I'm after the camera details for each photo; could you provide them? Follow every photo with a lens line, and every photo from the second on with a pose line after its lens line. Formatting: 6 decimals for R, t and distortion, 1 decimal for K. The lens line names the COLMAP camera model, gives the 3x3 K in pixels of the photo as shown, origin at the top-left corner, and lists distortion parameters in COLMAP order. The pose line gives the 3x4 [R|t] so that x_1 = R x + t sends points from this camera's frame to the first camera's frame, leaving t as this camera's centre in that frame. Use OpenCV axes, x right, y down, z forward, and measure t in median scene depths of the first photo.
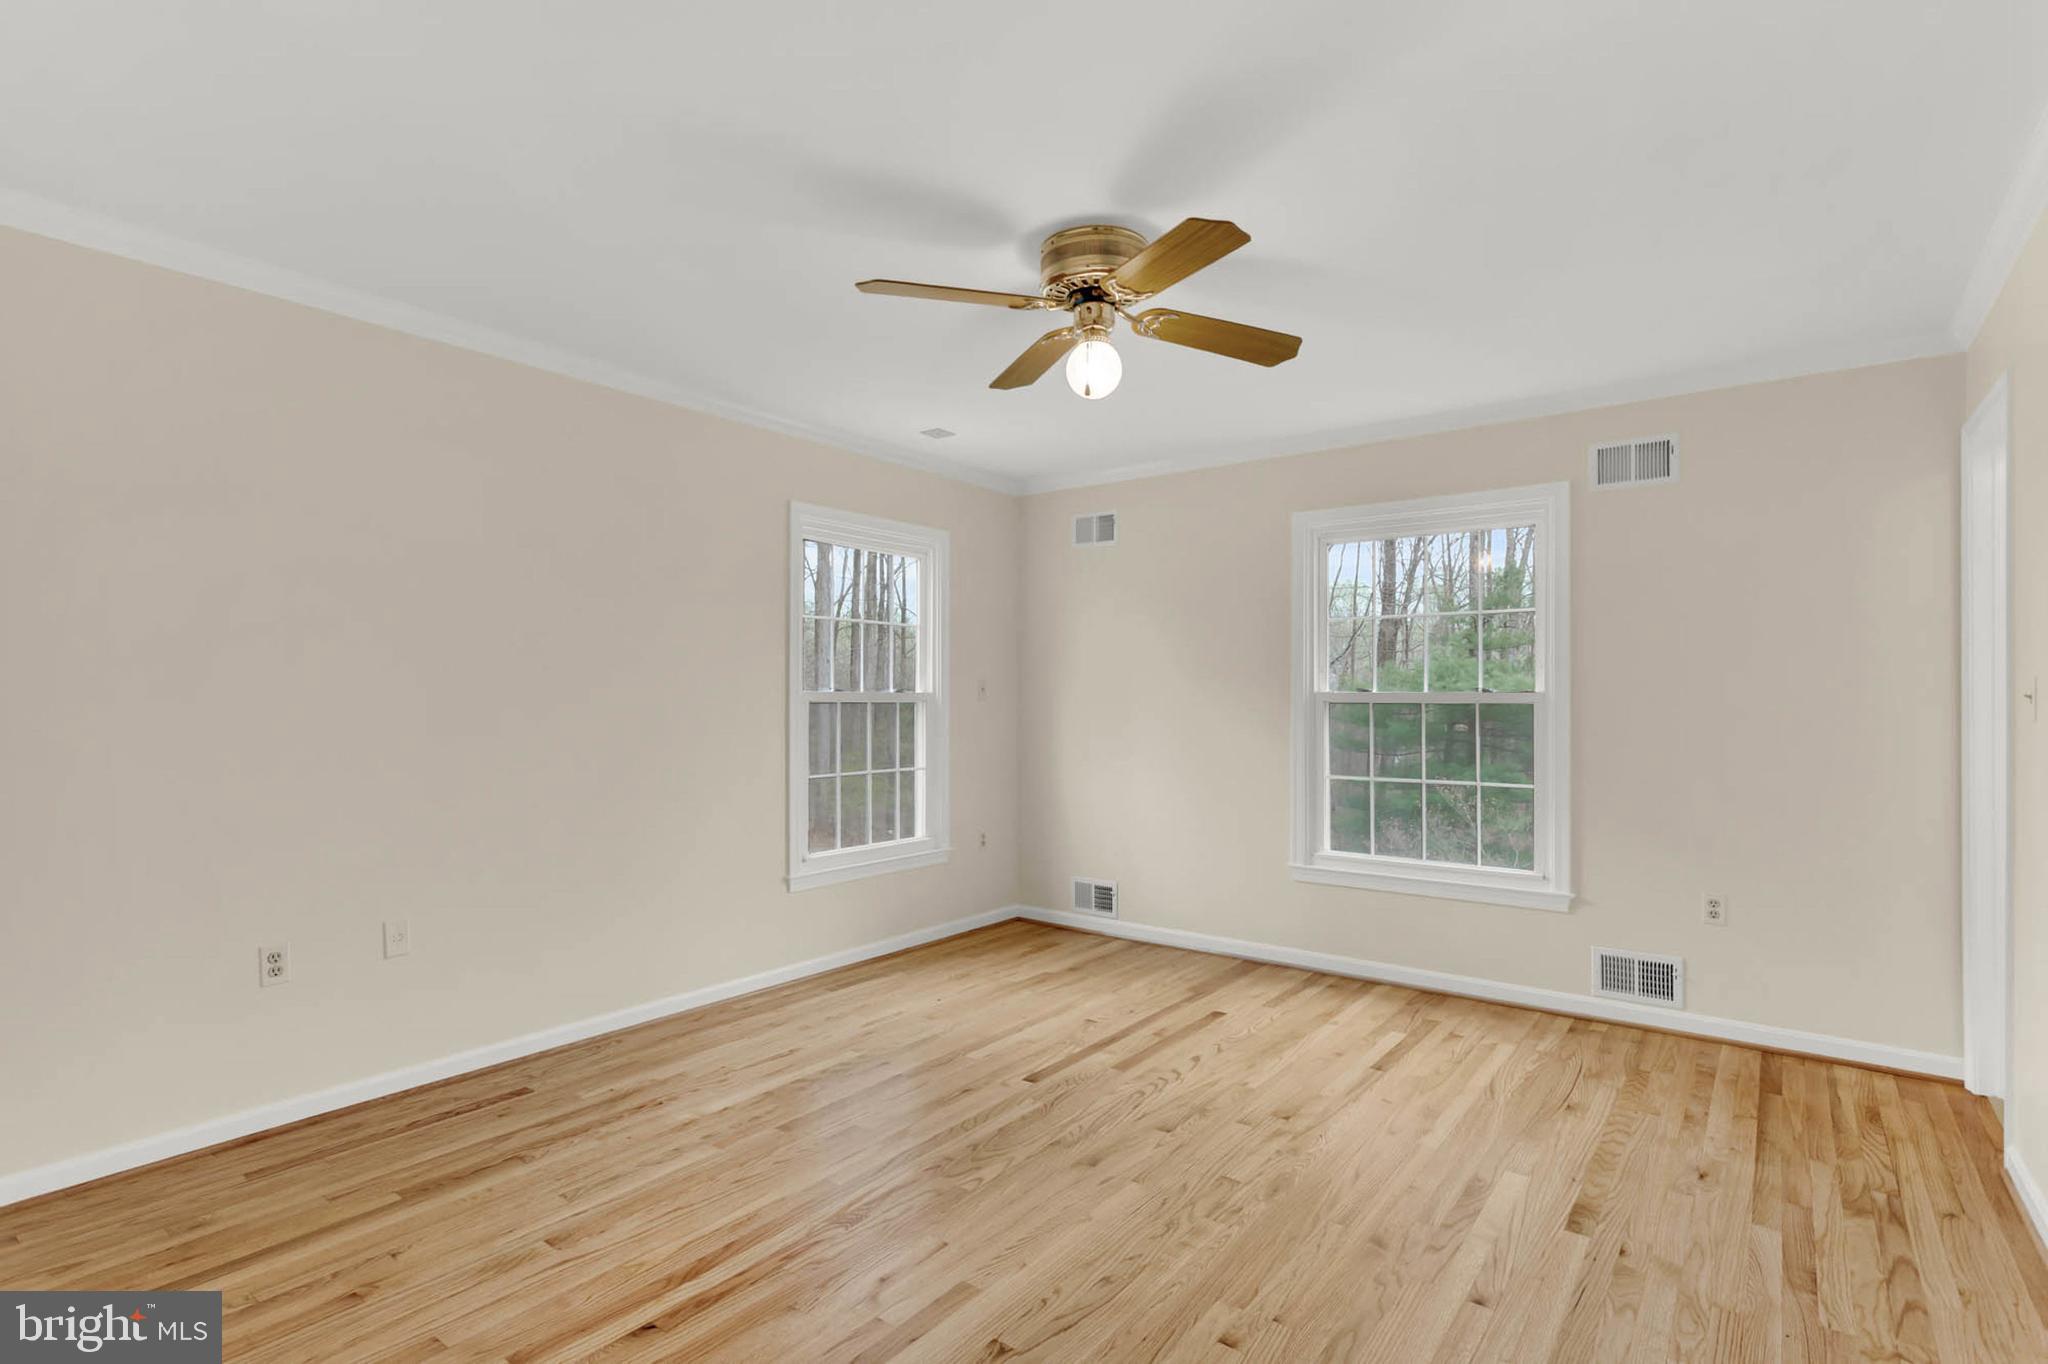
lens RADIAL K [[997.1, 0, 1020.3], [0, 997.1, 669.2], [0, 0, 1]] dist [0.005536, 0.000471]
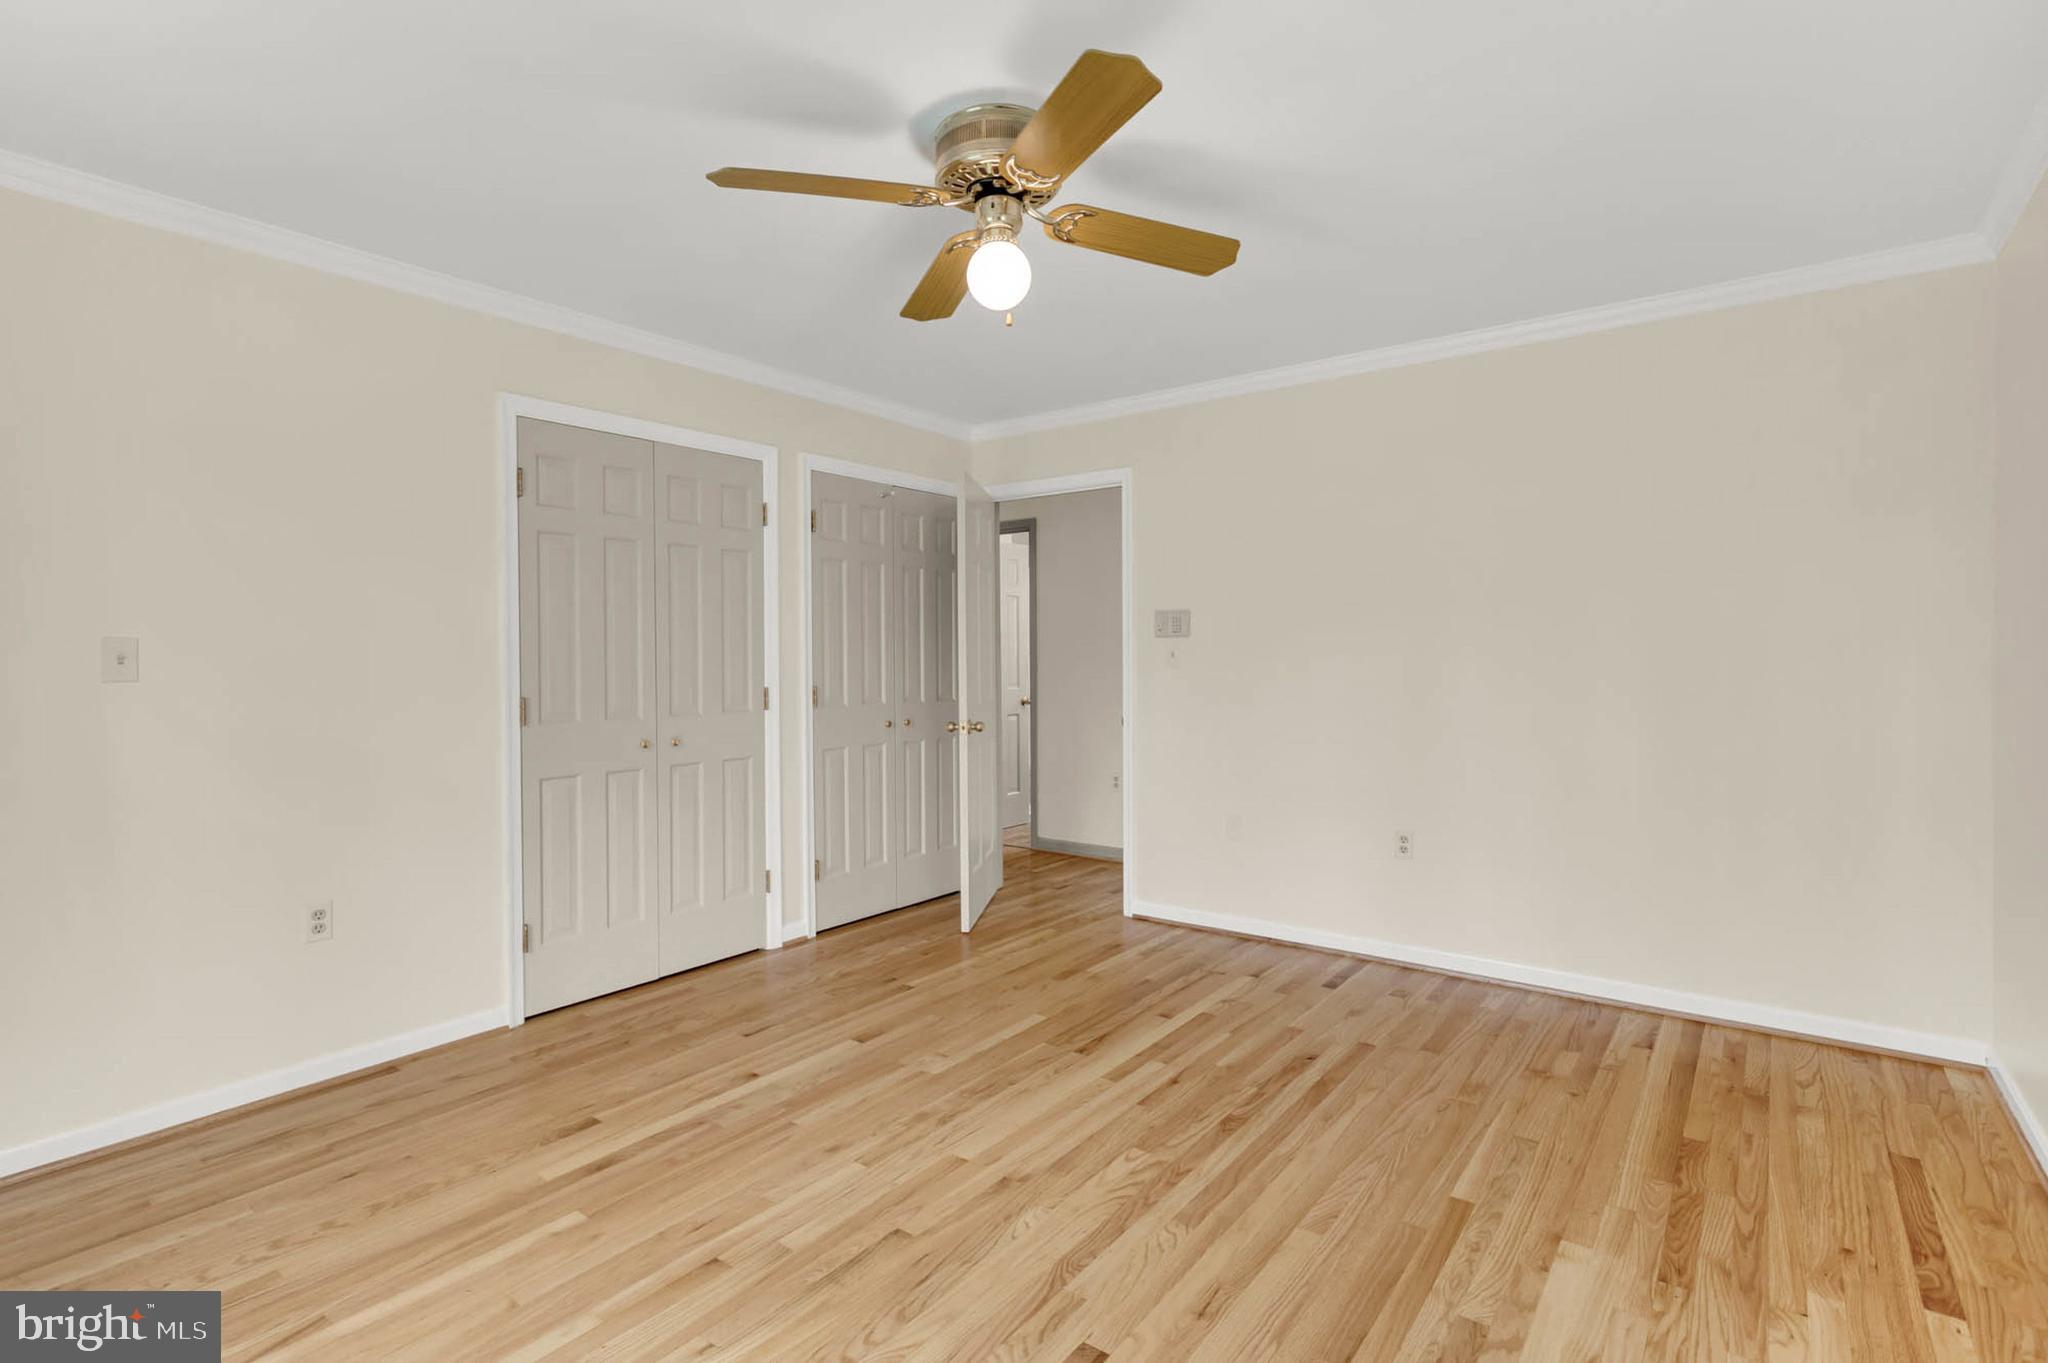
lens RADIAL K [[997.1, 0, 1020.3], [0, 997.1, 668.7], [0, 0, 1]] dist [0.005536, 0.000471]
pose [[-0.999978, 0.005301, -0.004094, 0.060269], [0.005392, 0.999732, -0.022498, 0.061548], [0.003973, -0.022520, -0.999739, 1.862474]]
